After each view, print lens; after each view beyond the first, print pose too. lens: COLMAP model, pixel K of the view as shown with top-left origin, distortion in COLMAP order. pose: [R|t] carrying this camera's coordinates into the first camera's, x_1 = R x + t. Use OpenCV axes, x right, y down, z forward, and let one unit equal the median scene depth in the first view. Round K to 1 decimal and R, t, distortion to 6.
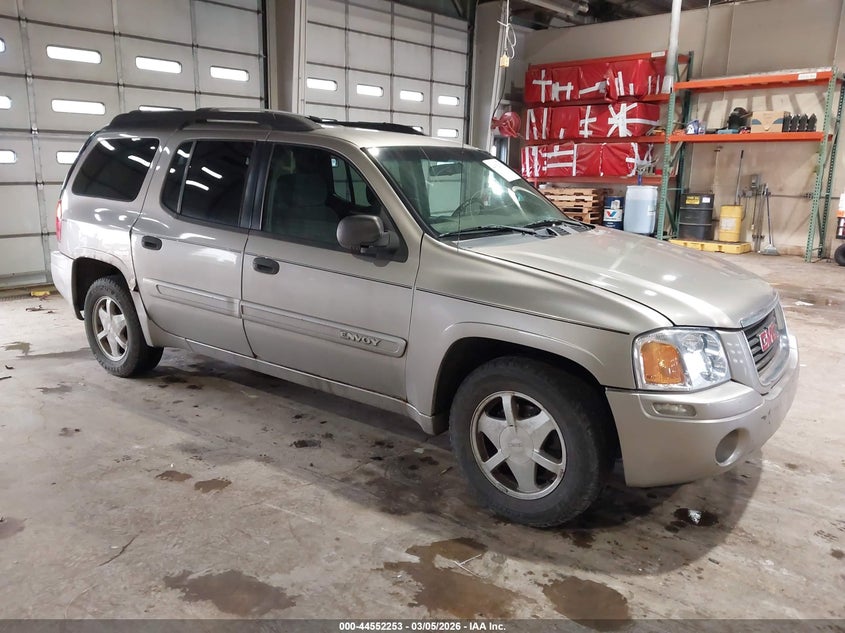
lens RADIAL K [[661.5, 0, 422.5], [0, 661.5, 316.5], [0, 0, 1]] dist [-0.005969, -0.009139]
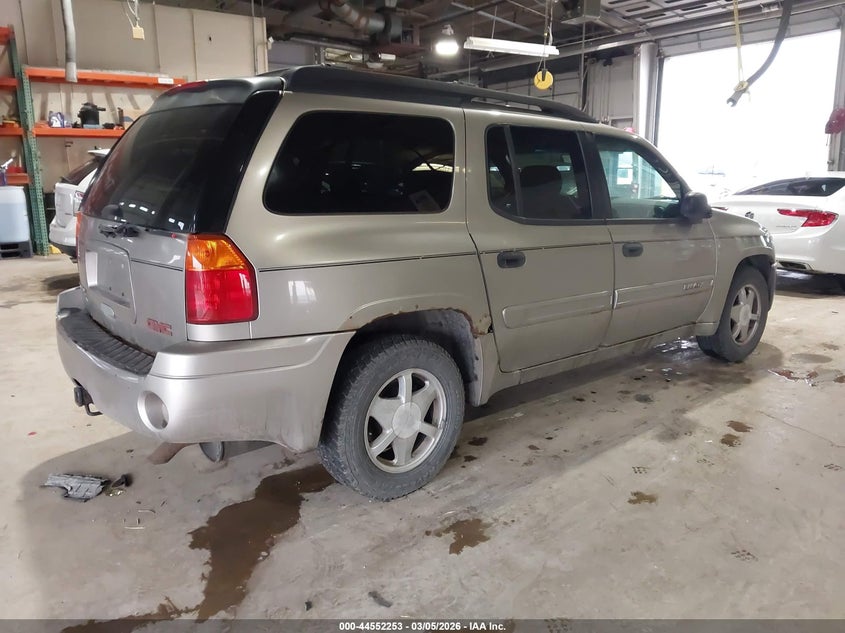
lens RADIAL K [[661.5, 0, 422.5], [0, 661.5, 316.5], [0, 0, 1]] dist [-0.005969, -0.009139]
pose [[0.220991, -0.220109, 0.950113, -1.166484], [0.216318, 0.960996, 0.172316, -0.201749], [-0.950983, 0.167447, 0.259985, 0.912124]]
